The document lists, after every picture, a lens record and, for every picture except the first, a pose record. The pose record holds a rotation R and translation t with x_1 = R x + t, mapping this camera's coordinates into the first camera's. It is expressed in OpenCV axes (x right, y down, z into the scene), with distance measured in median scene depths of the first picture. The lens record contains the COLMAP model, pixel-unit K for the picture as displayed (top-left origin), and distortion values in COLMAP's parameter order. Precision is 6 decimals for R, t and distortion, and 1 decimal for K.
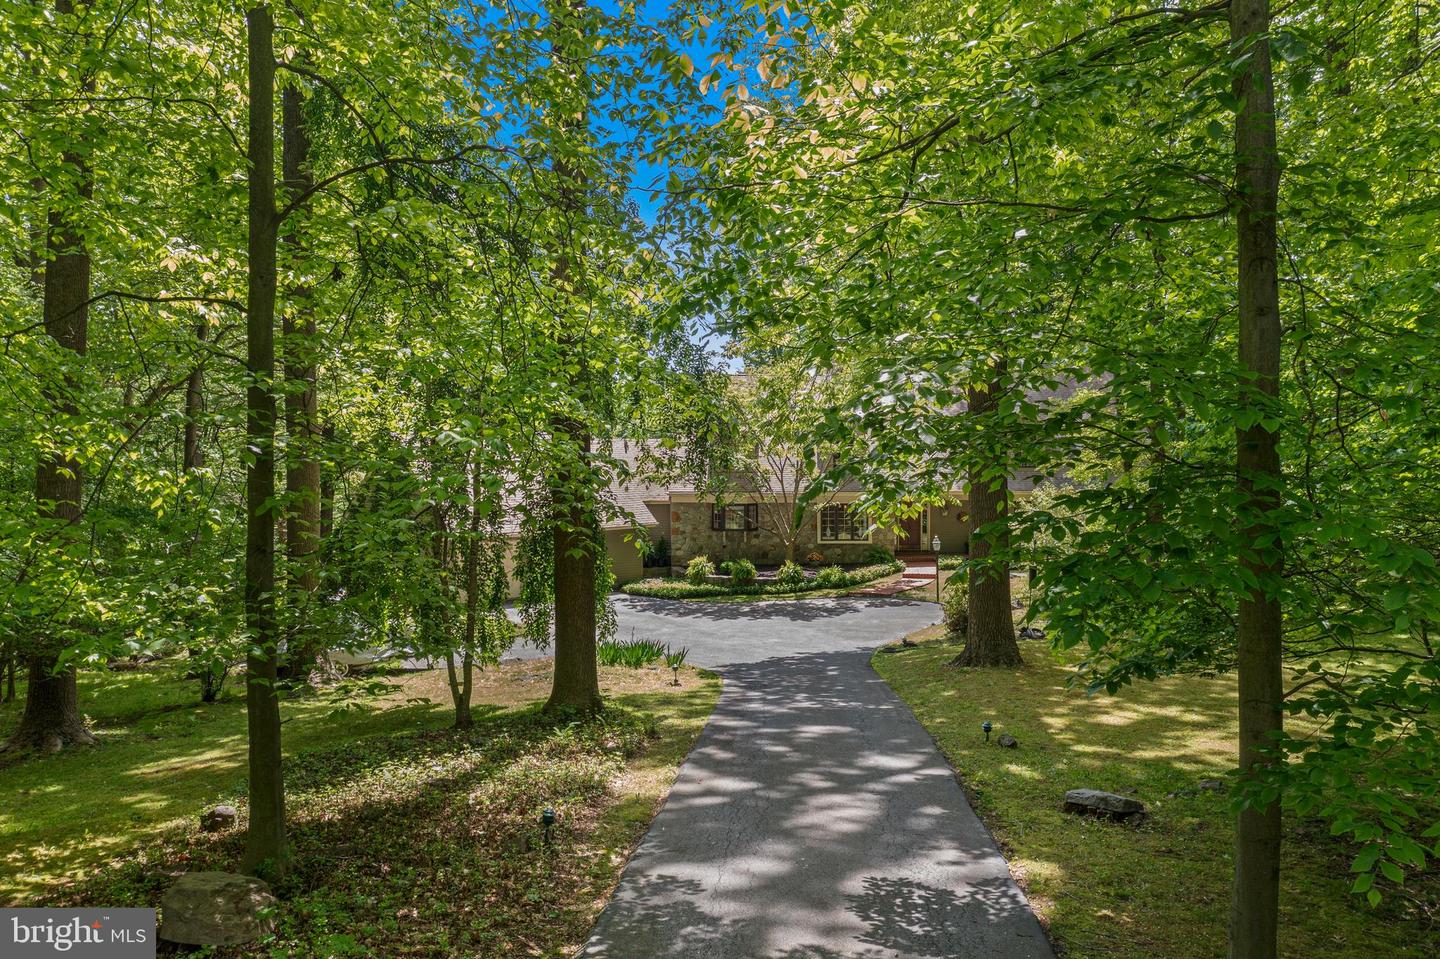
lens RADIAL K [[1148.8, 0, 711.8], [0, 1148.8, 475.1], [0, 0, 1]] dist [-0.016163, 0.001243]
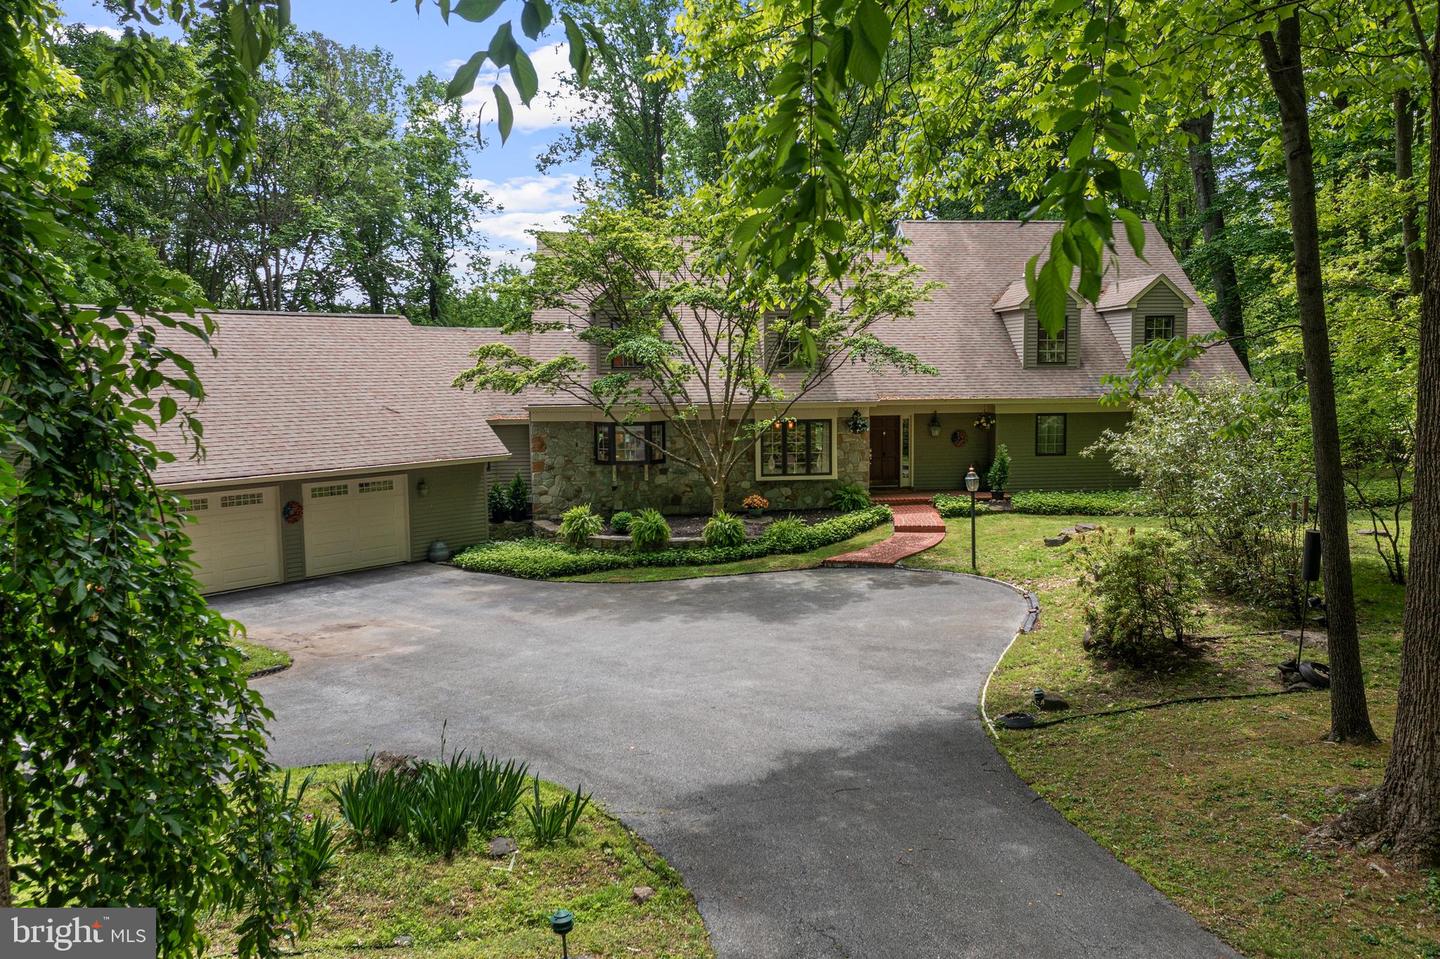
lens RADIAL K [[1148.8, 0, 725.0], [0, 1148.8, 483.3], [0, 0, 1]] dist [-0.016163, 0.001243]
pose [[0.990970, -0.021804, 0.132300, -0.014249], [0.011328, 0.996777, 0.079424, 0.009263], [-0.133605, -0.077208, 0.988023, 0.369336]]
